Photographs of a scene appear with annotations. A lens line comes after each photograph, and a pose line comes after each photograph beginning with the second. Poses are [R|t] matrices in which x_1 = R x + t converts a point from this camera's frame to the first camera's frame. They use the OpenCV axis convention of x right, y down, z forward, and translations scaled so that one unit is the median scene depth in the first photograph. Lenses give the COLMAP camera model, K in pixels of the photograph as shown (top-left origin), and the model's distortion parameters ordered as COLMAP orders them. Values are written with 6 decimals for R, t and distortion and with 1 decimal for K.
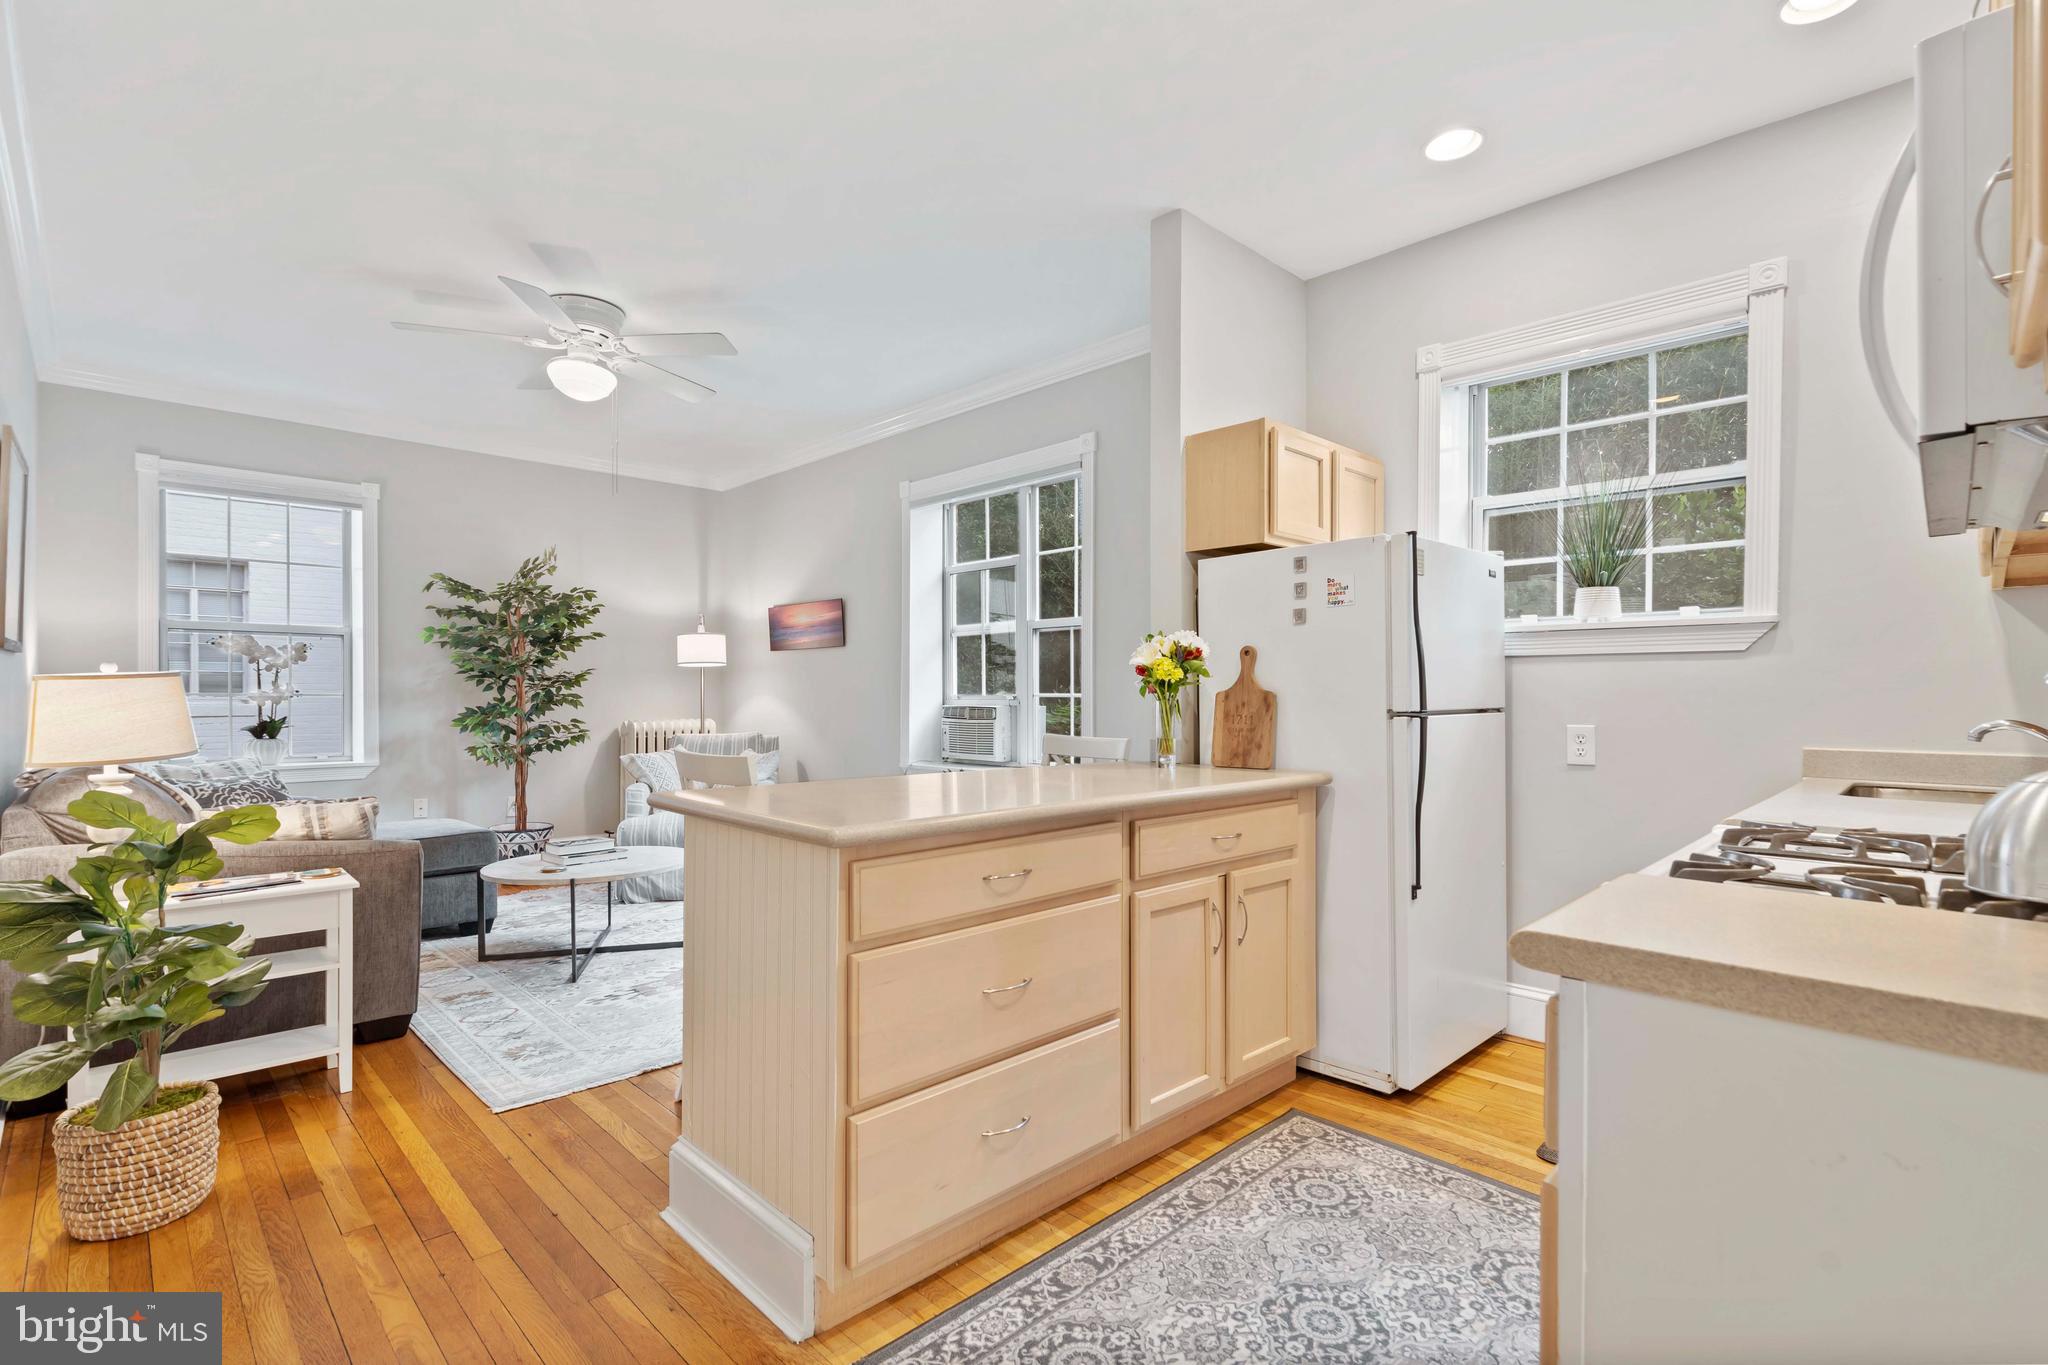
lens RADIAL K [[939.2, 0, 1024.2], [0, 939.2, 696.2], [0, 0, 1]] dist [-0.001468, -0.000218]
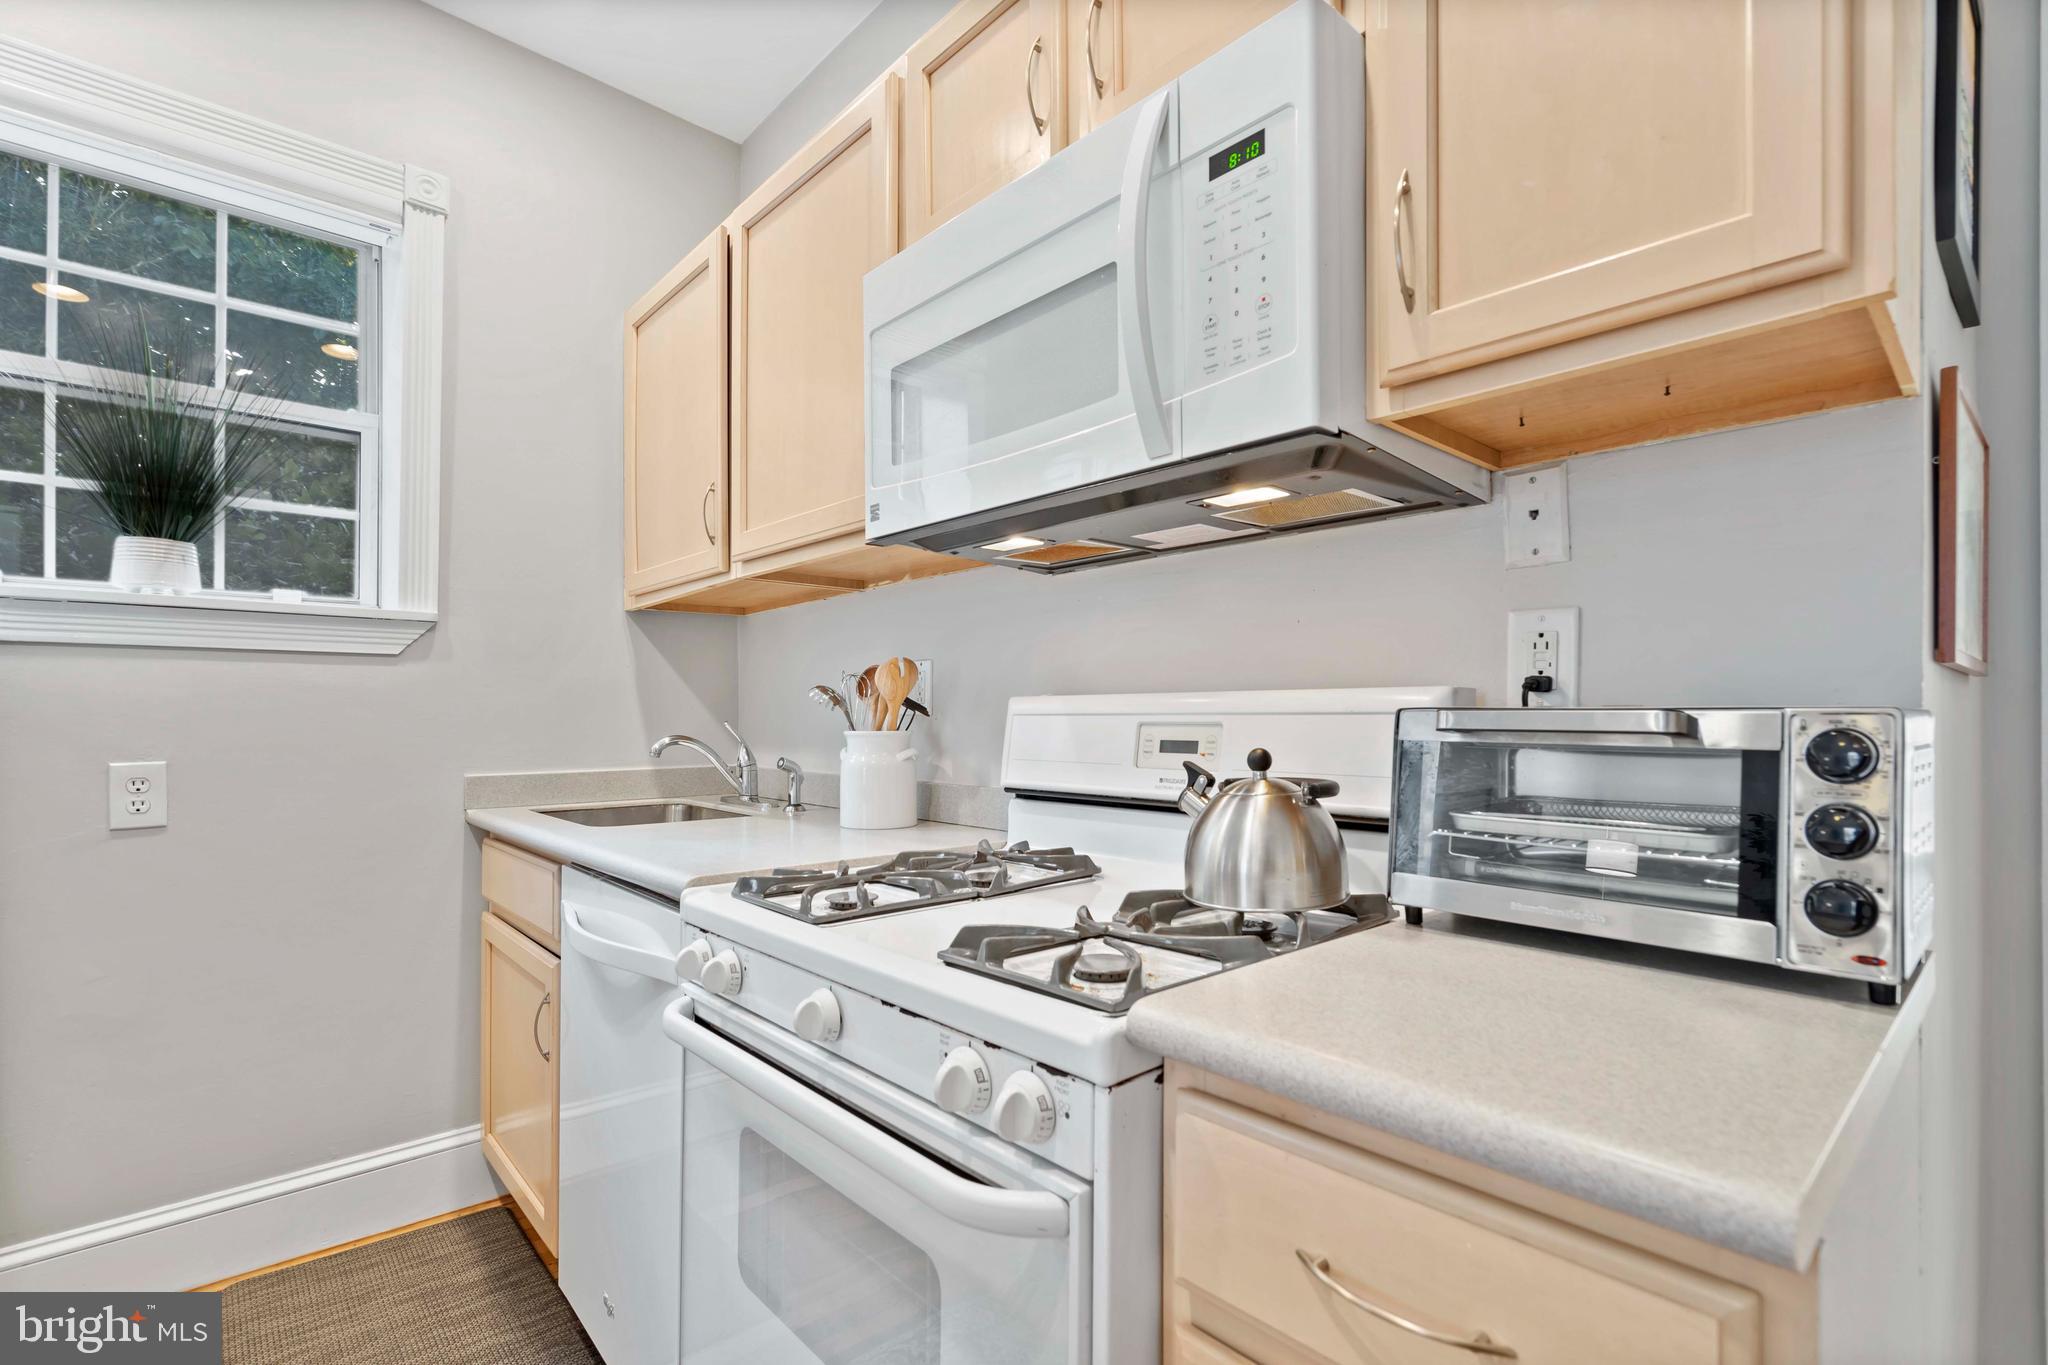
lens RADIAL K [[947.2, 0, 1025.9], [0, 947.2, 708.8], [0, 0, 1]] dist [0.000592, -0.000075]
pose [[0.045817, 0.004736, 0.998939, 0.004451], [0.002032, 0.999986, -0.004834, 0.000398], [-0.998948, 0.002251, 0.045807, 0.226845]]
